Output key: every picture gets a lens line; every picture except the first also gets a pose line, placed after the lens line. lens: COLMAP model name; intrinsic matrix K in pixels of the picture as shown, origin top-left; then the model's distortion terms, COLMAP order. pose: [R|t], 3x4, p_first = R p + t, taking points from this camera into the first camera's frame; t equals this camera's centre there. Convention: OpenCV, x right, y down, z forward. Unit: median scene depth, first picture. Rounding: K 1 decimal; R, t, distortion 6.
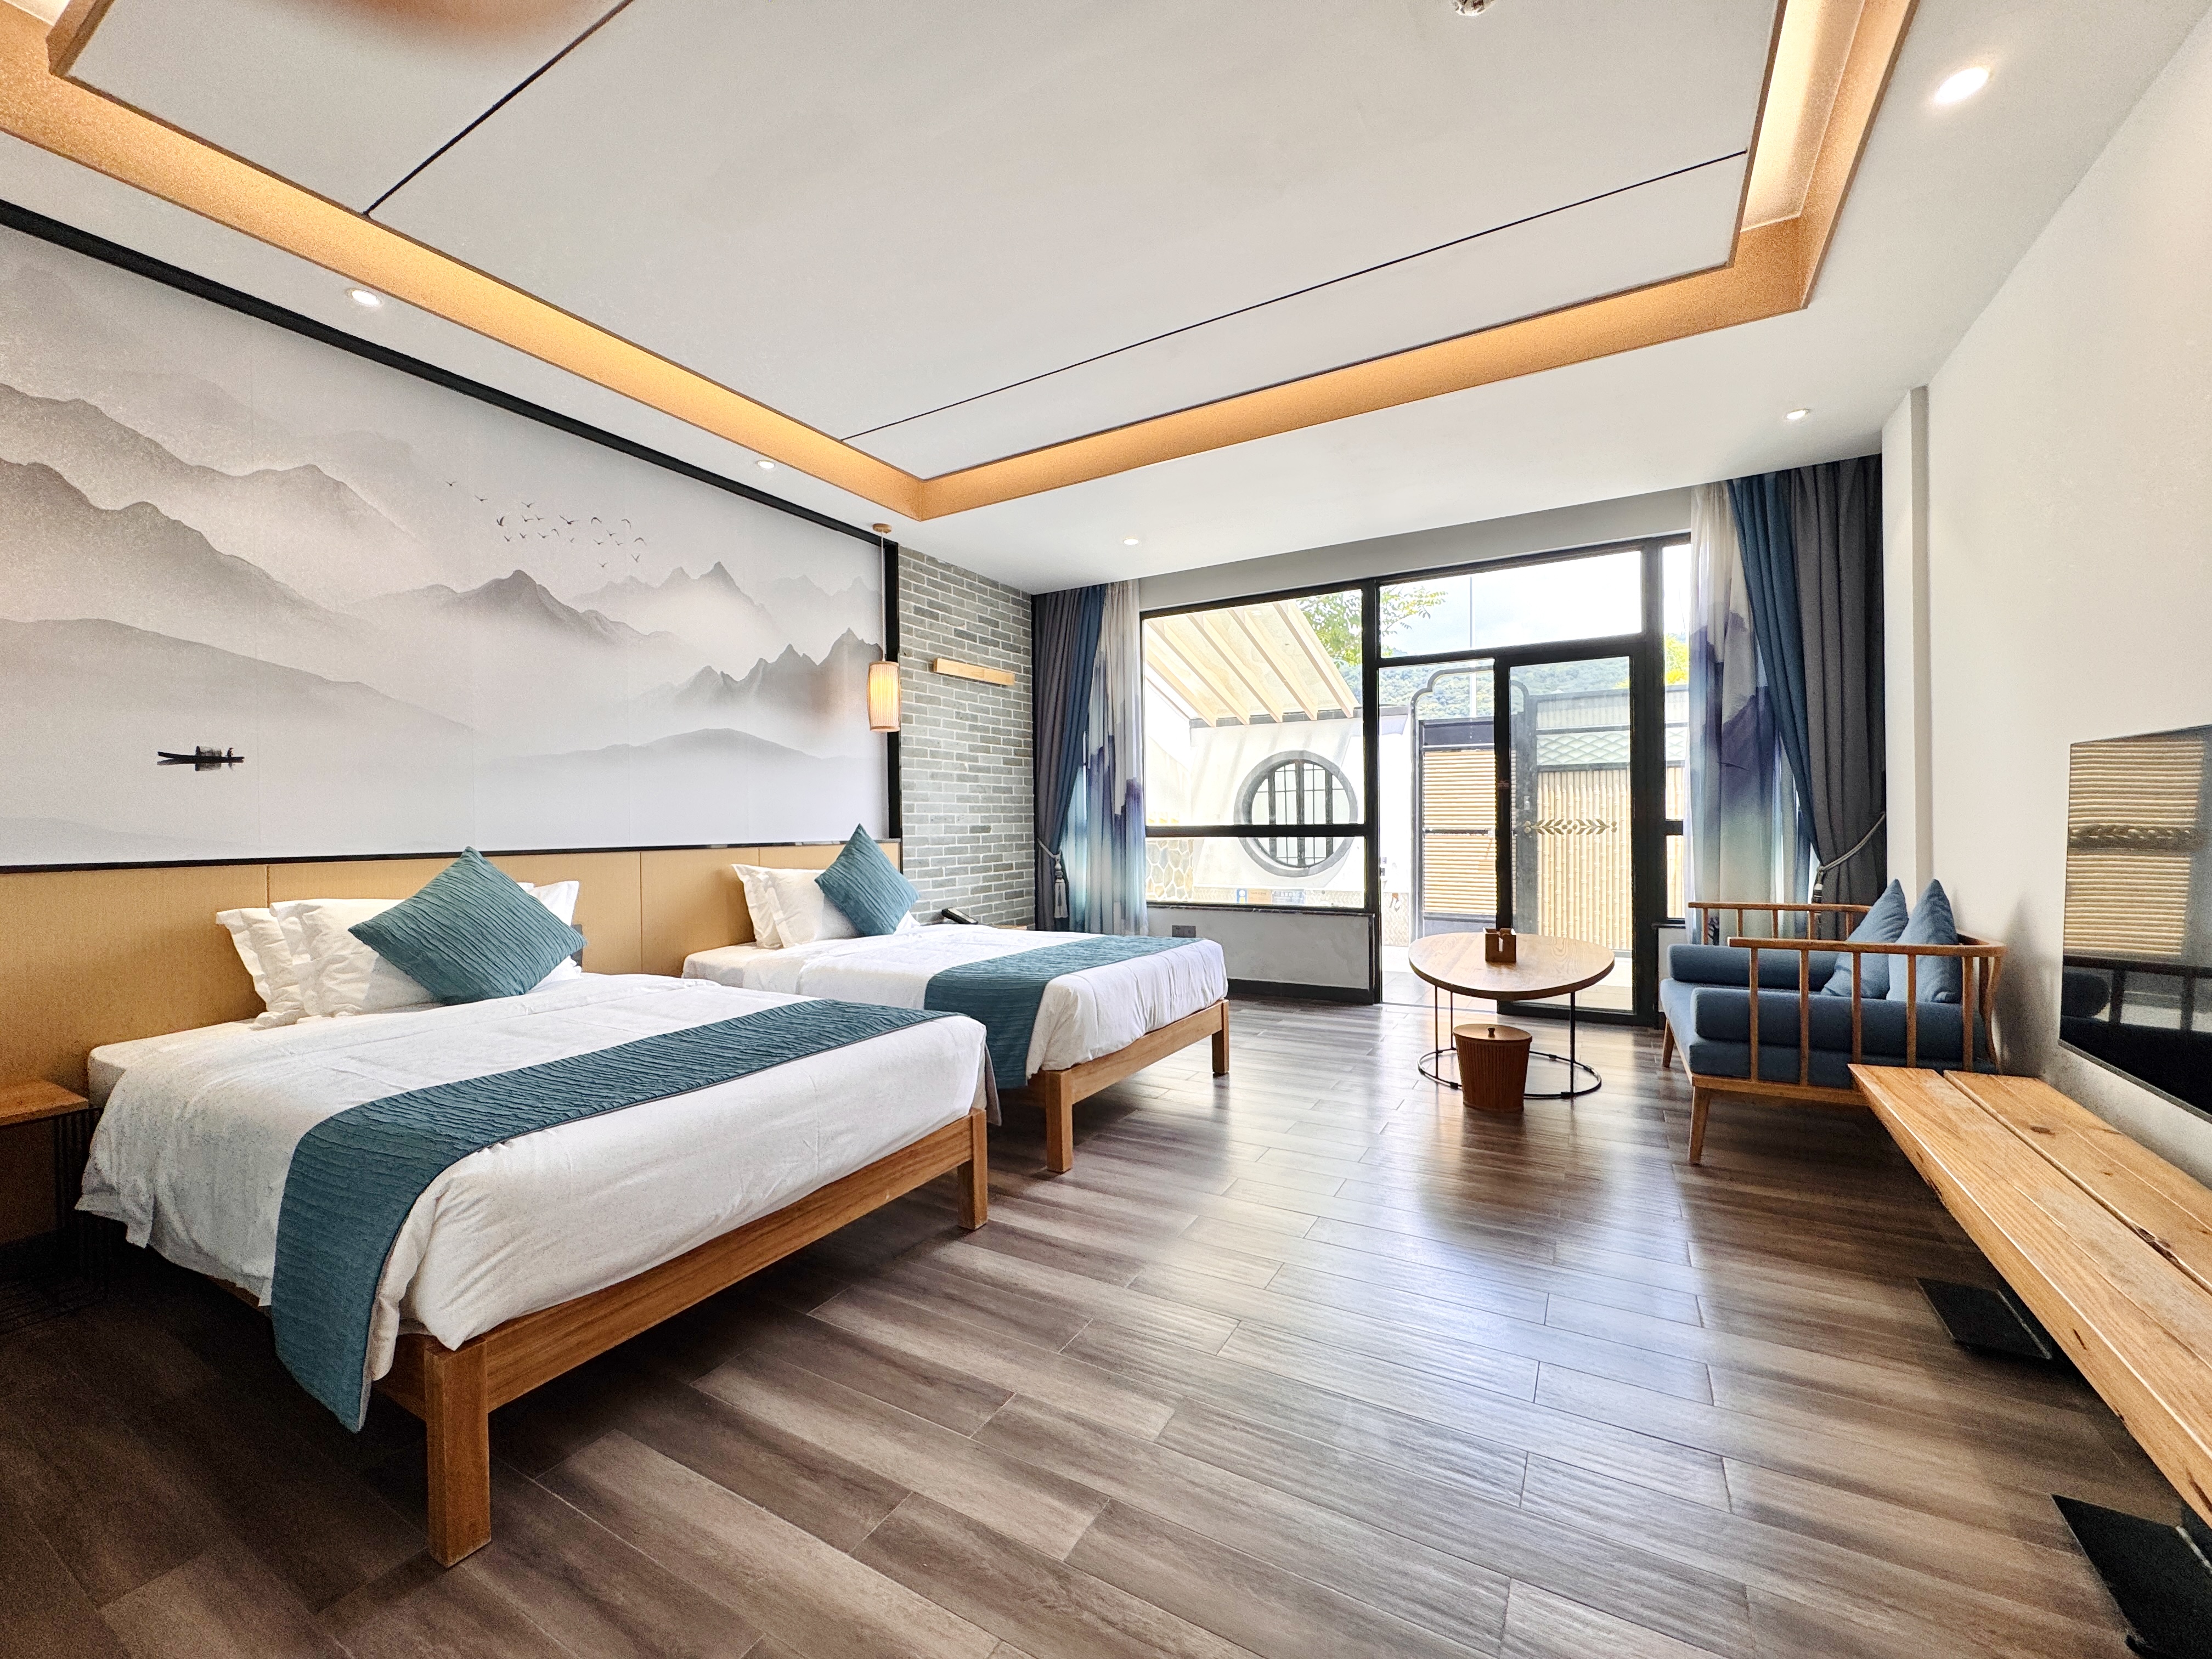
lens RADIAL K [[883.9, 0, 1111.1], [0, 883.9, 811.0], [0, 0, 1]] dist [0.001772, 0.000296]
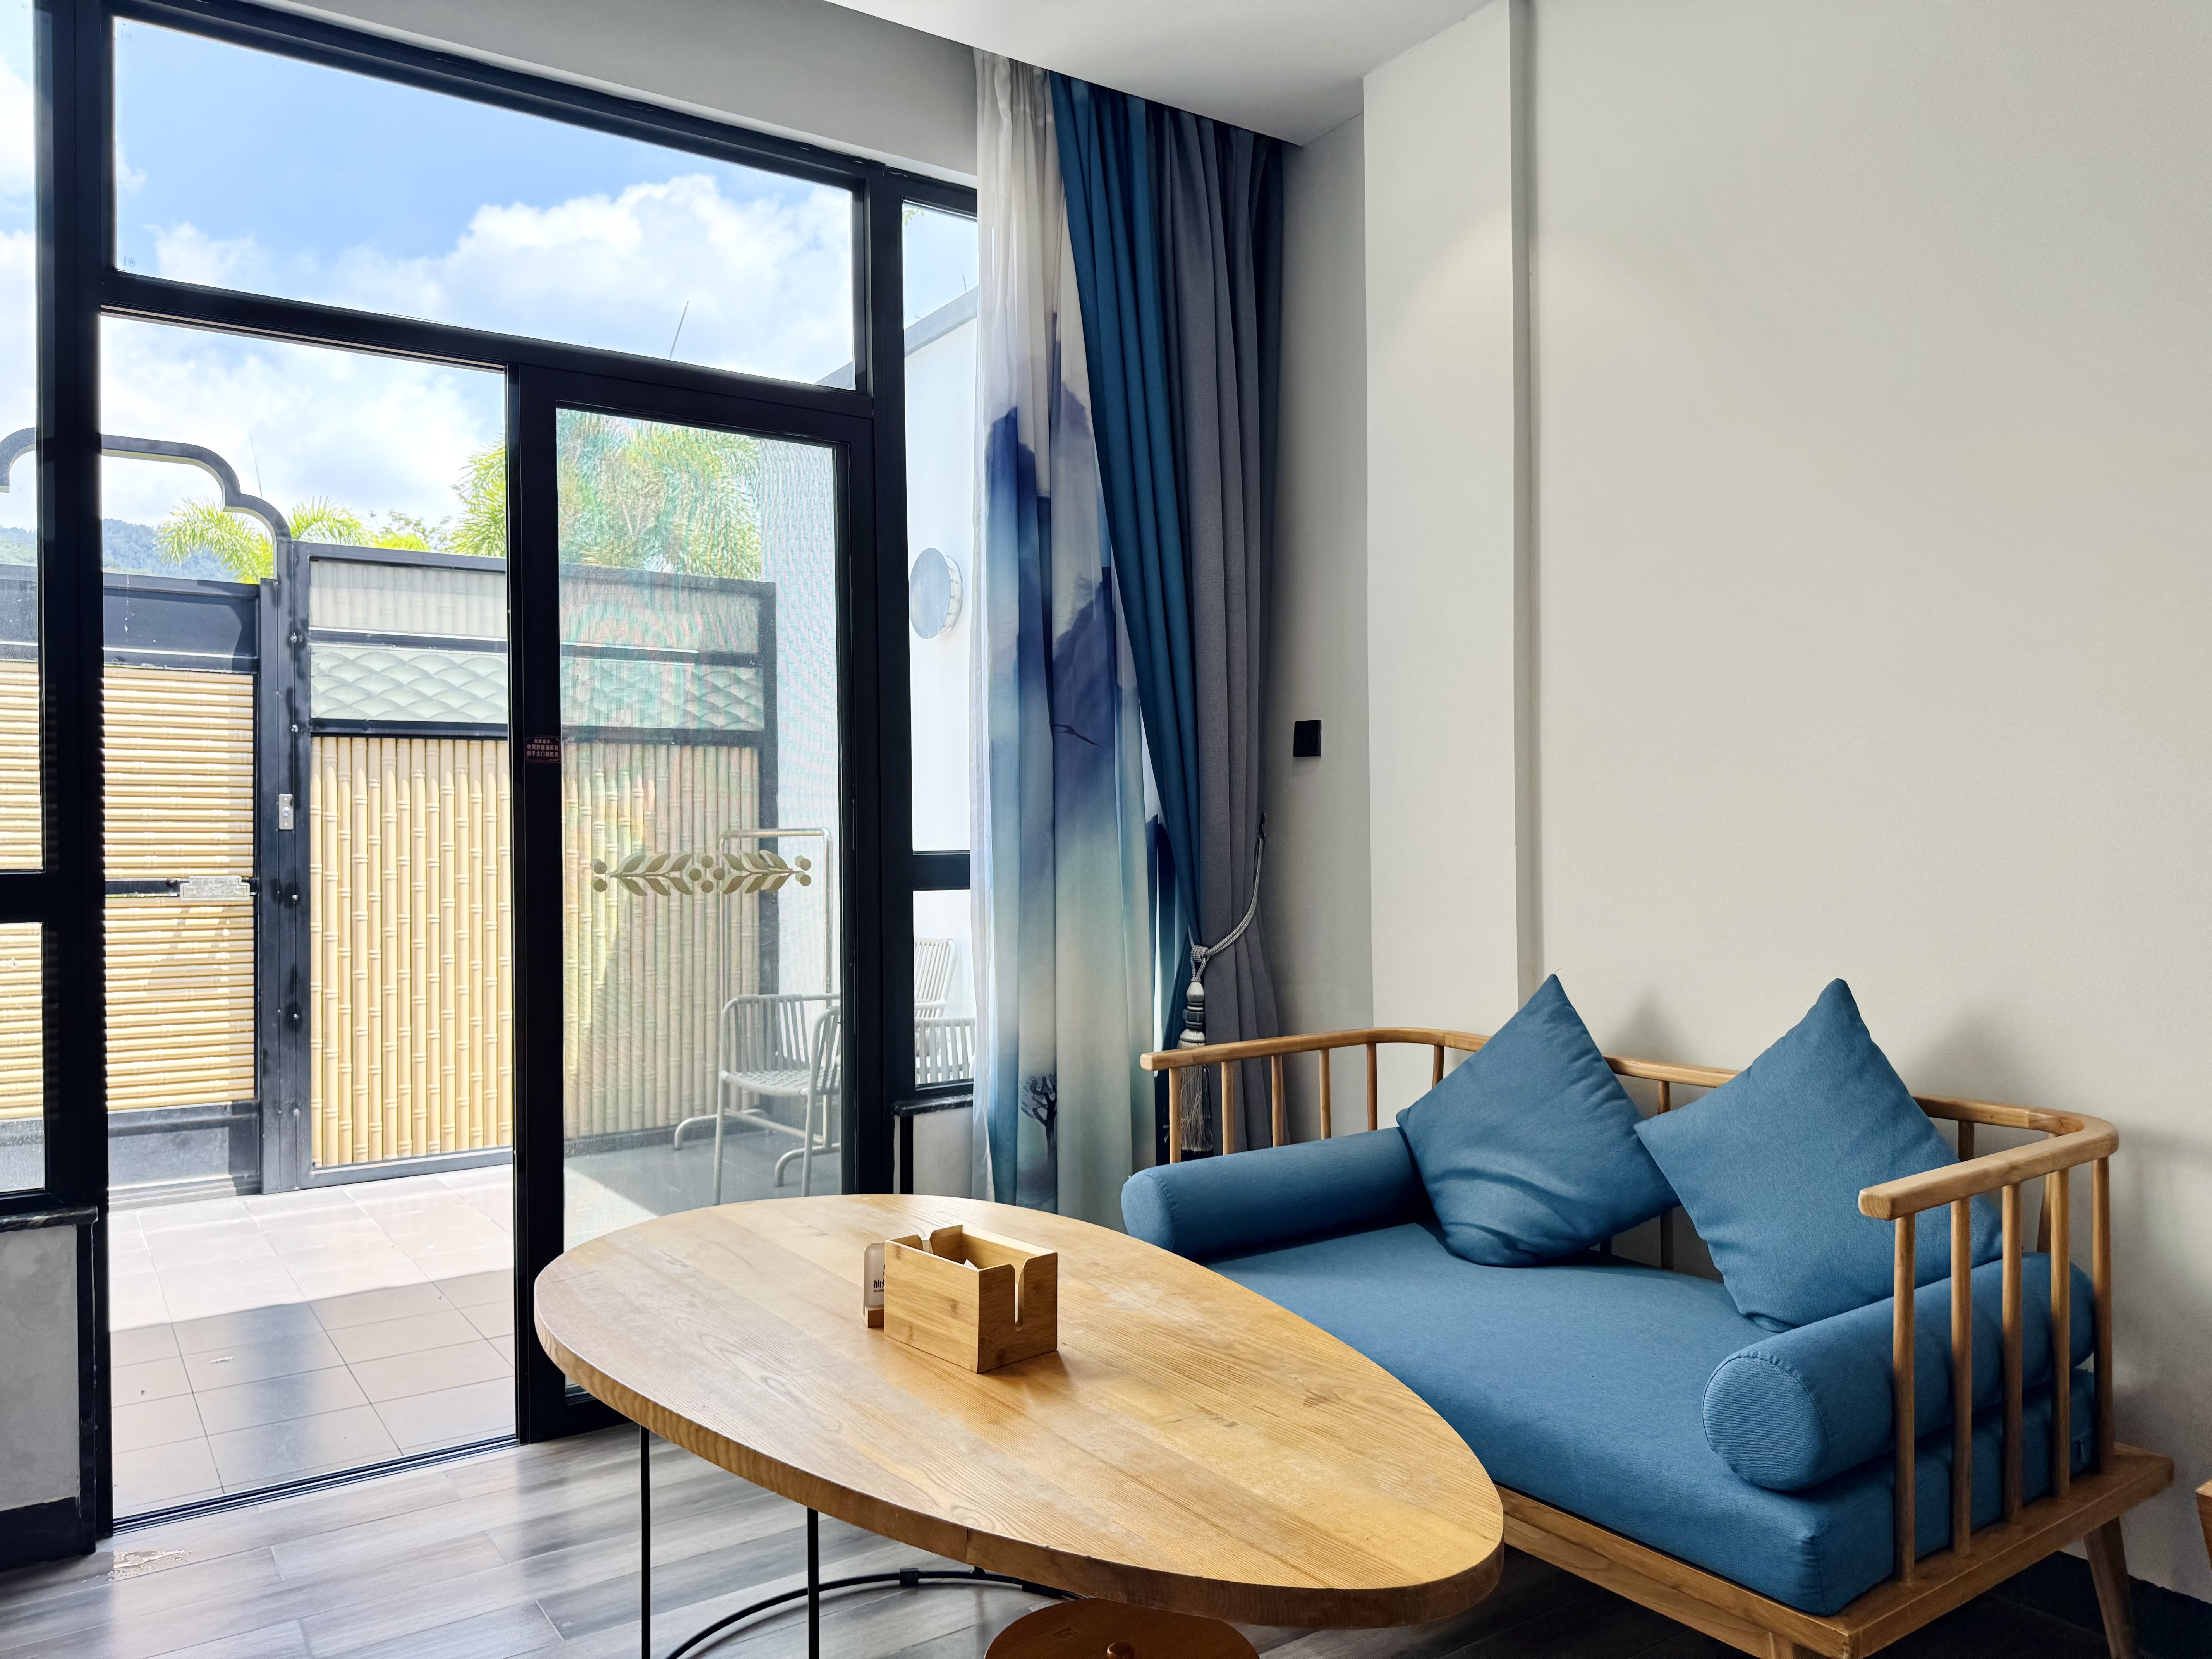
lens RADIAL K [[1537.2, 0, 1007.9], [0, 1537.2, 818.9], [0, 0, 1]] dist [0.084385, -0.098619]
pose [[0.470407, 0.015364, 0.882316, 0.006152], [-0.007195, 0.999882, -0.013575, 0.003755], [-0.882420, 0.000038, 0.470462, 0.605714]]
